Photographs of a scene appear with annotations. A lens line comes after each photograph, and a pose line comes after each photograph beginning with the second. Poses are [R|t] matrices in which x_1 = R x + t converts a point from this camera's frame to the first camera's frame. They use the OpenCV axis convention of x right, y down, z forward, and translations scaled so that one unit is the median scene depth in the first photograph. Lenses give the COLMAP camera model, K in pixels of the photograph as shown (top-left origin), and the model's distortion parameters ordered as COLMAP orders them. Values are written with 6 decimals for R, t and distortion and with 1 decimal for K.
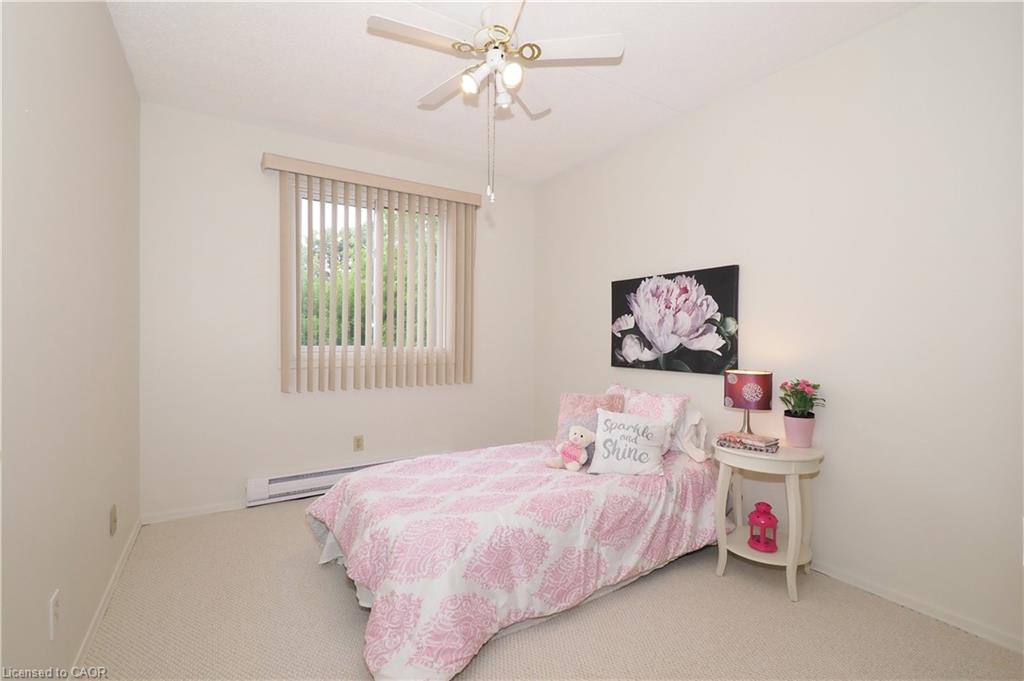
lens RADIAL K [[462.7, 0, 512.0], [0, 462.7, 340.5], [0, 0, 1]] dist [0.000205, 0.000002]
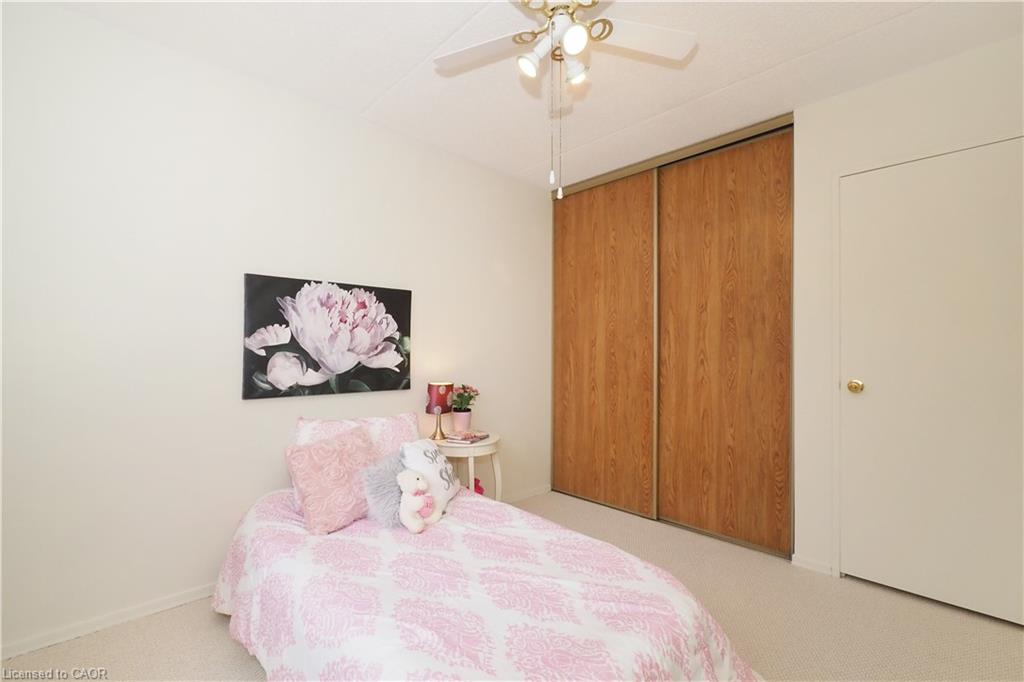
lens RADIAL K [[462.7, 0, 512.0], [0, 462.7, 341.0], [0, 0, 1]] dist [0.000205, 0.000002]
pose [[-0.173671, 0.017782, 0.984643, -0.588264], [0.004752, 0.999840, -0.017218, -0.017567], [-0.984792, 0.001689, -0.173728, 0.841233]]
